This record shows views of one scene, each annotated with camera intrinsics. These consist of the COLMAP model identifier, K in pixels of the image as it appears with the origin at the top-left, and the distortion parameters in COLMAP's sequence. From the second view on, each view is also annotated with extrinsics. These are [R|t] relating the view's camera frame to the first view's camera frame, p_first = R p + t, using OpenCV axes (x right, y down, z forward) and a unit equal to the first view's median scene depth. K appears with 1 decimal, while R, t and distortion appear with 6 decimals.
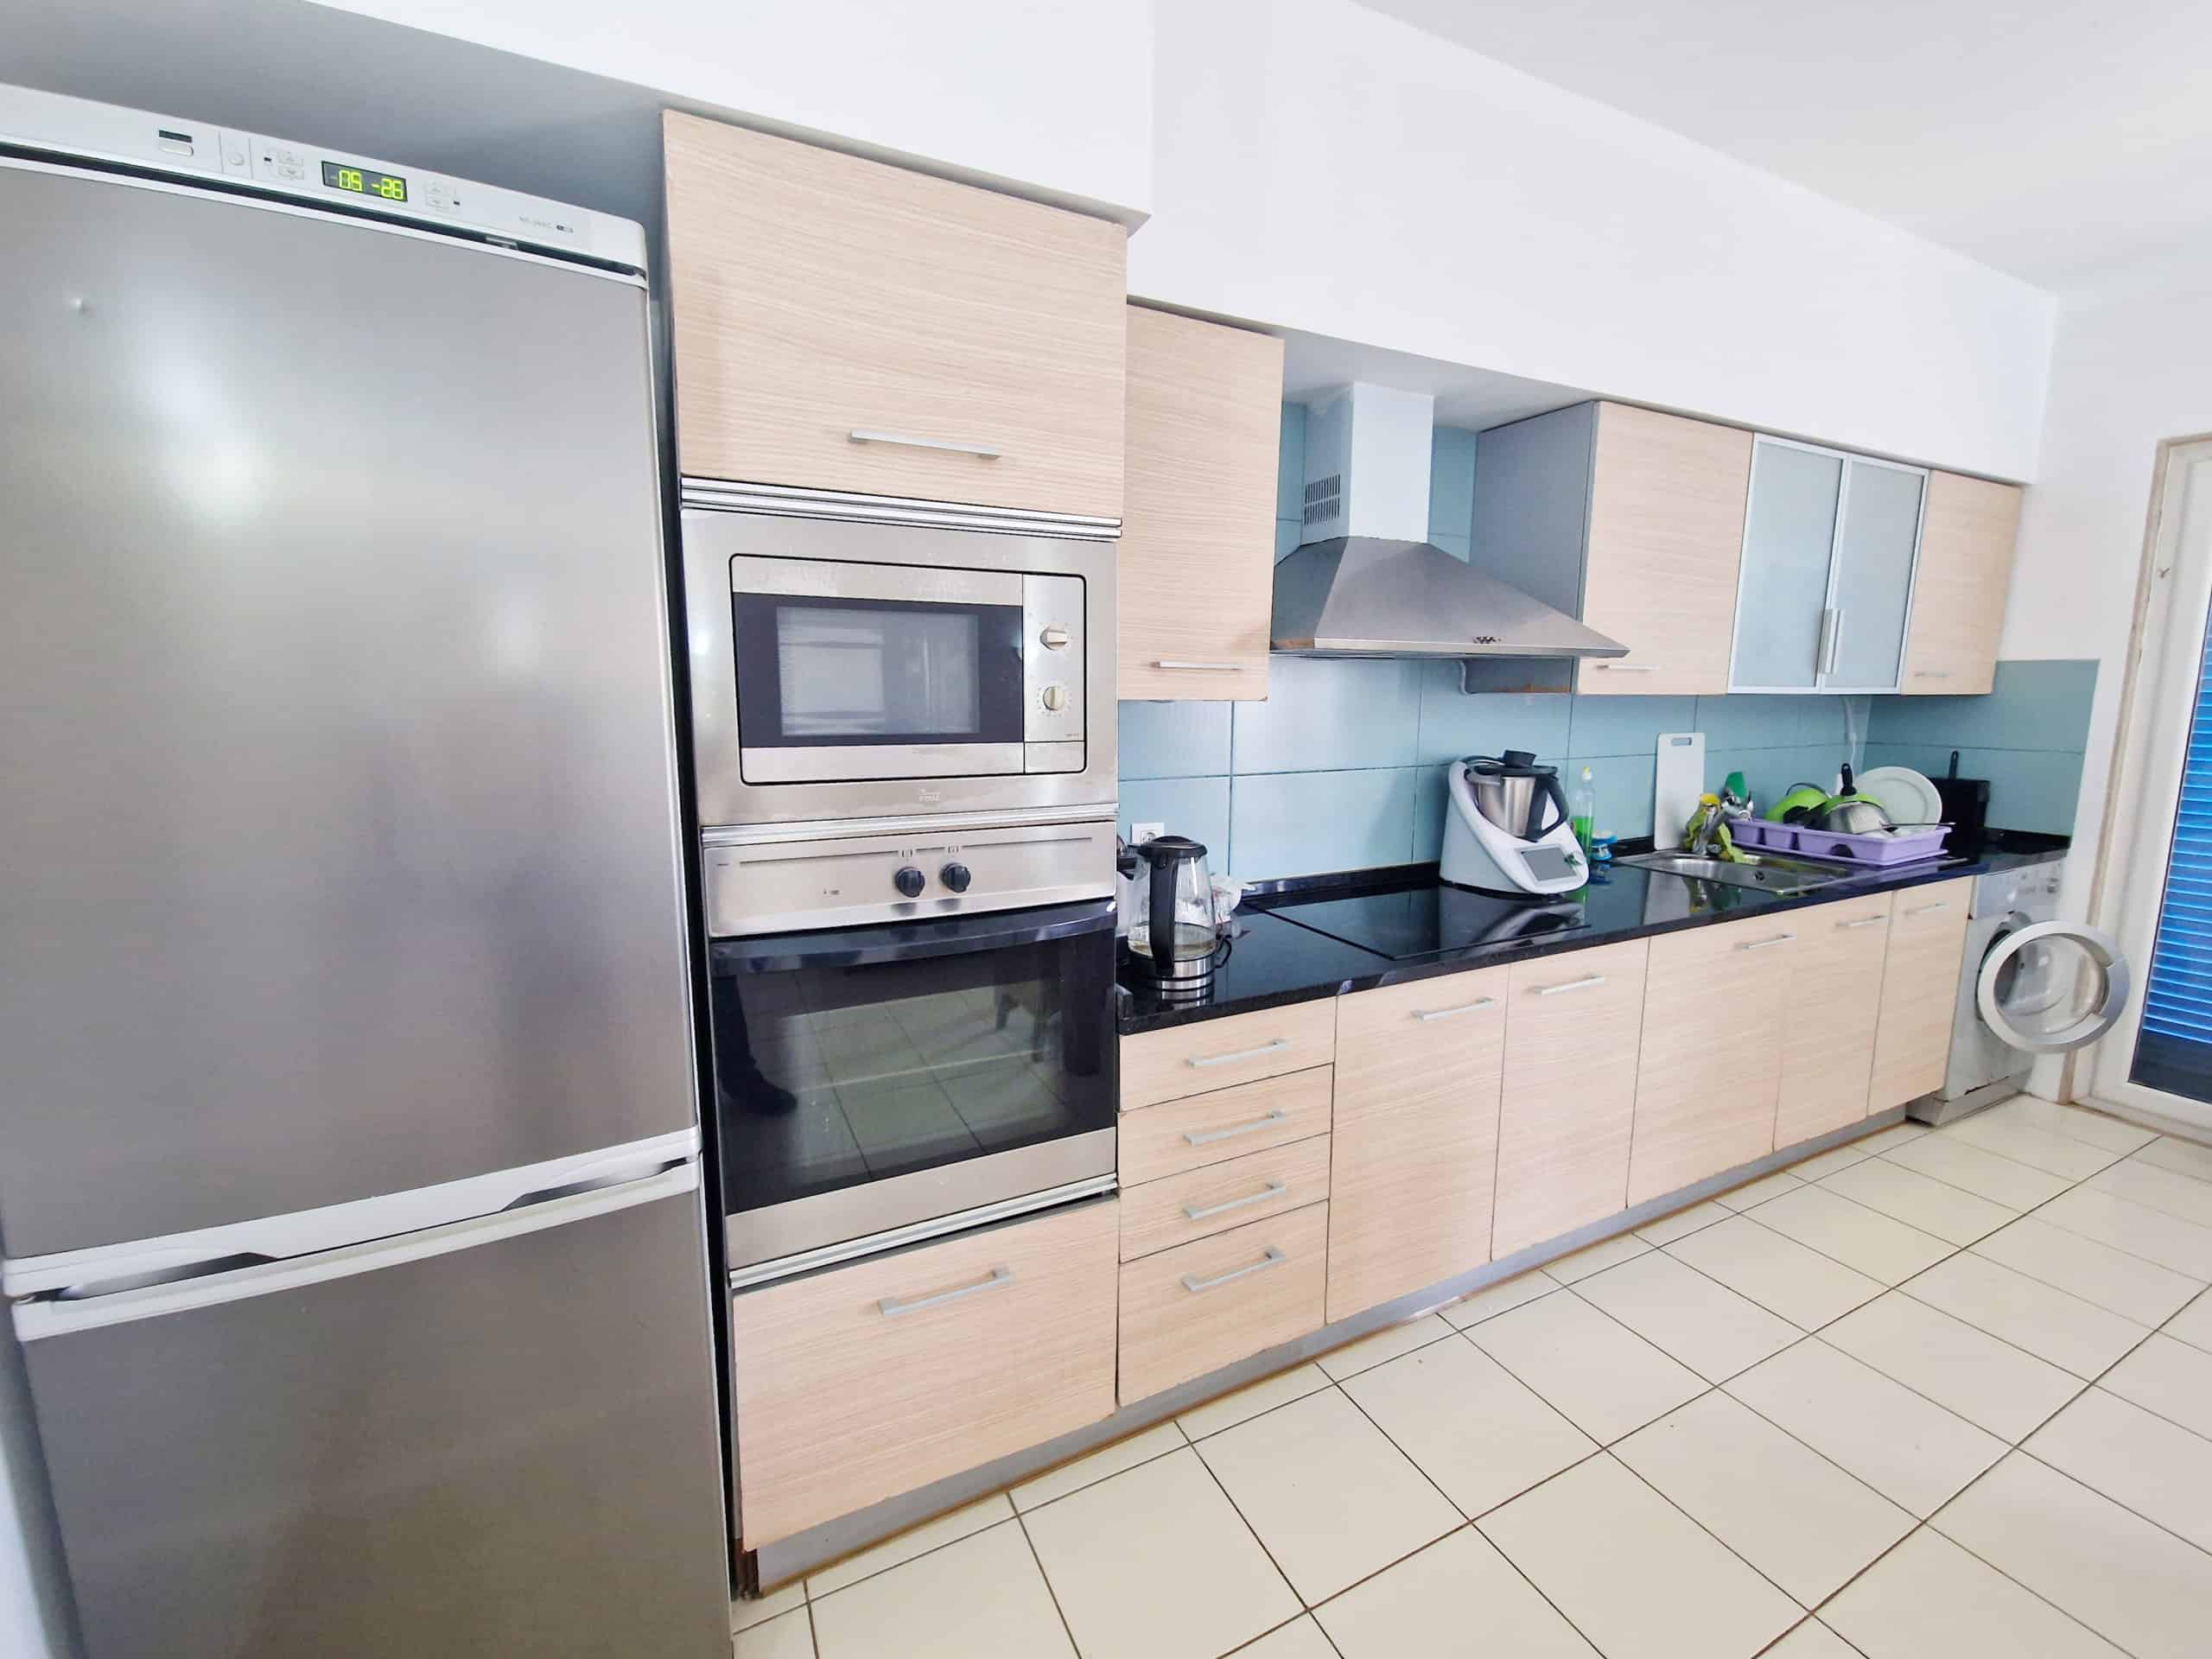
lens RADIAL K [[928.0, 0, 1110.4], [0, 928.0, 823.3], [0, 0, 1]] dist [-0.005657, 0.000544]
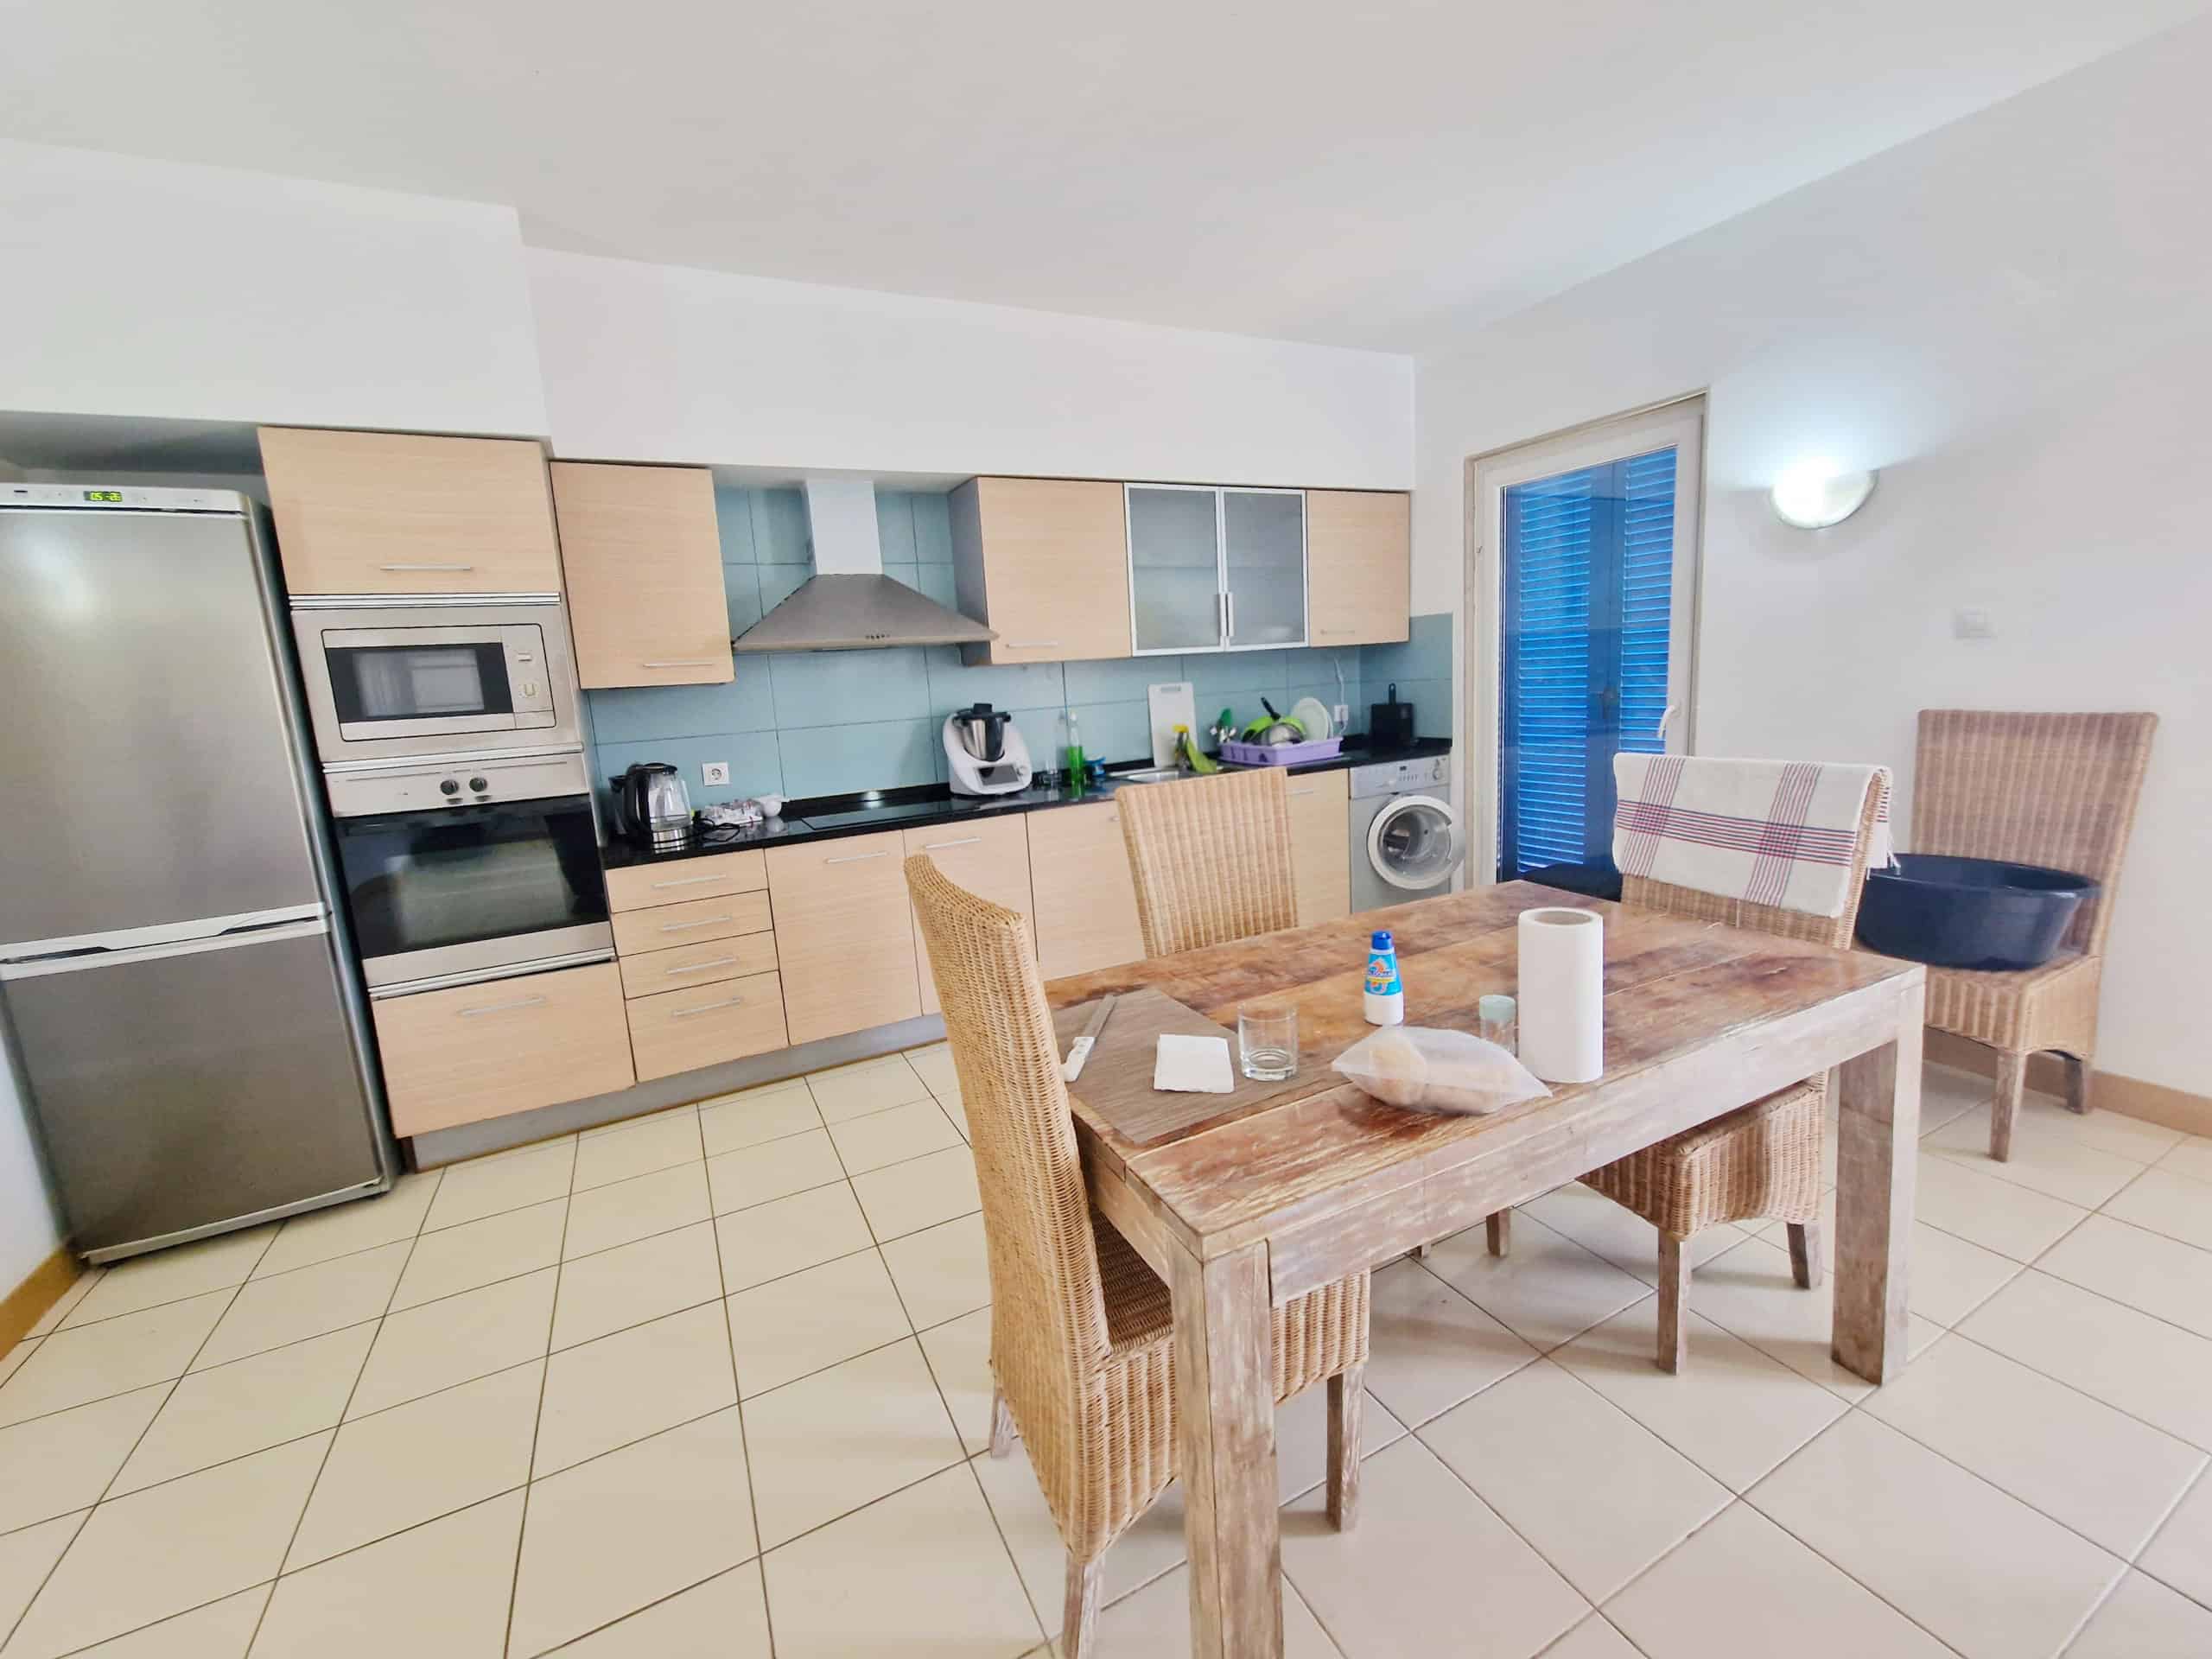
lens RADIAL K [[903.4, 0, 1102.4], [0, 903.4, 821.2], [0, 0, 1]] dist [0.010303, -0.006649]
pose [[0.997930, -0.063807, -0.008012, 0.980940], [0.063939, 0.997801, 0.017475, 0.158429], [0.006879, -0.017951, 0.999815, -0.760364]]
